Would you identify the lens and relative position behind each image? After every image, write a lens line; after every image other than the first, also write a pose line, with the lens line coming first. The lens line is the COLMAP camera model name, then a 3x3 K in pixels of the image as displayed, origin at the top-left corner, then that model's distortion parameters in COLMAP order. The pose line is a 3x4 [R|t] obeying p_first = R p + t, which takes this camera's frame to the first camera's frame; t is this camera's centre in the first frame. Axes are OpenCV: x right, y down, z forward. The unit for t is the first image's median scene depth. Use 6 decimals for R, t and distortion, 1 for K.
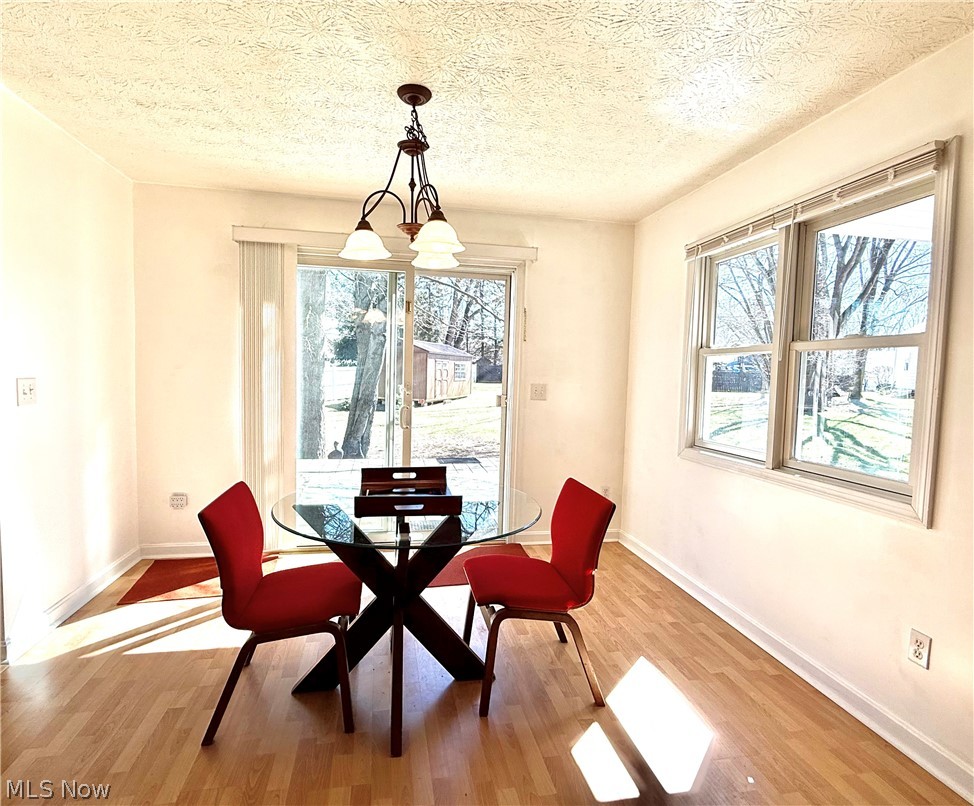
lens RADIAL K [[554.7, 0, 487.0], [0, 554.7, 403.0], [0, 0, 1]] dist [0.002668, -0.000466]
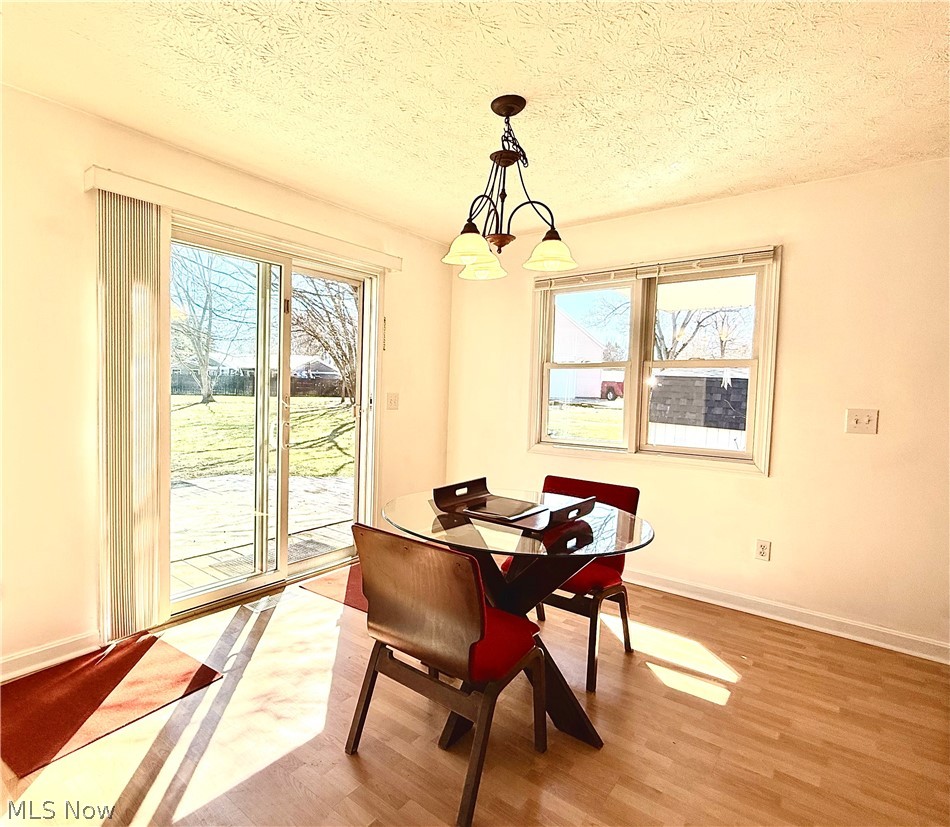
lens RADIAL K [[537.1, 0, 475.0], [0, 537.1, 413.5], [0, 0, 1]] dist [0.002006, -0.000524]
pose [[0.759358, -0.039362, 0.649481, -0.777722], [0.033284, 0.999212, 0.021643, -0.024994], [-0.649821, 0.005182, 0.760069, 0.292463]]
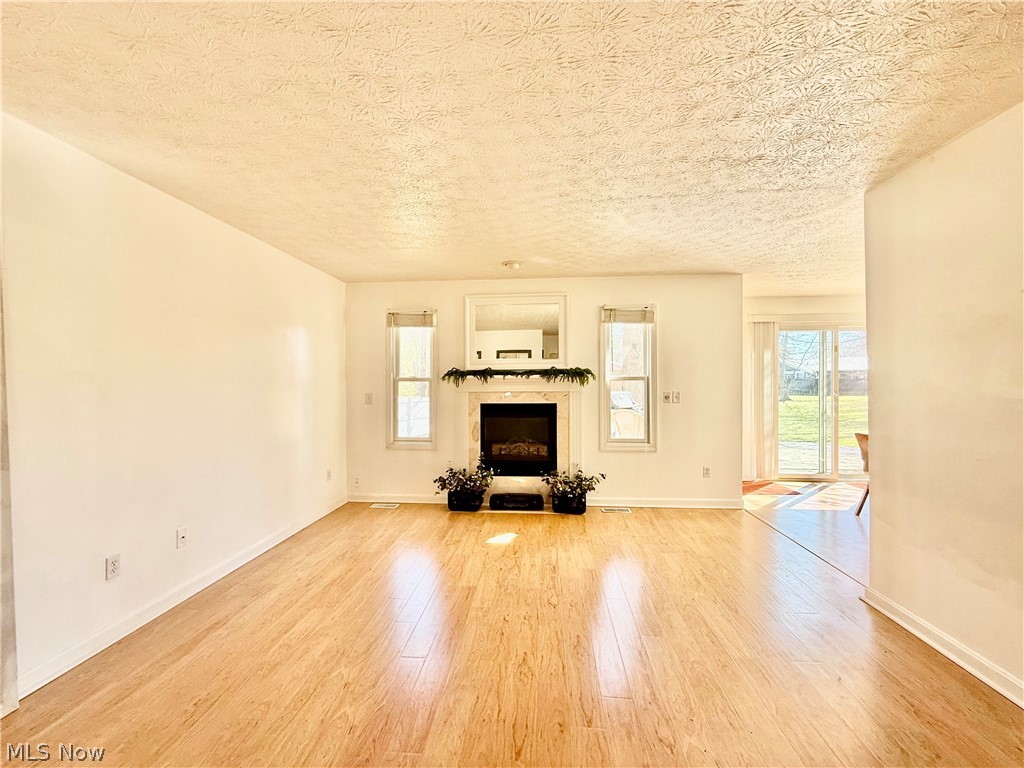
lens RADIAL K [[415.3, 0, 512.0], [0, 415.3, 384.0], [0, 0, 1]] dist [0.000564, 0.000014]
pose [[0.944983, -0.022862, -0.326320, -1.140032], [0.002980, 0.998115, -0.061300, 0.027176], [0.327107, 0.056955, 0.943270, -0.989037]]
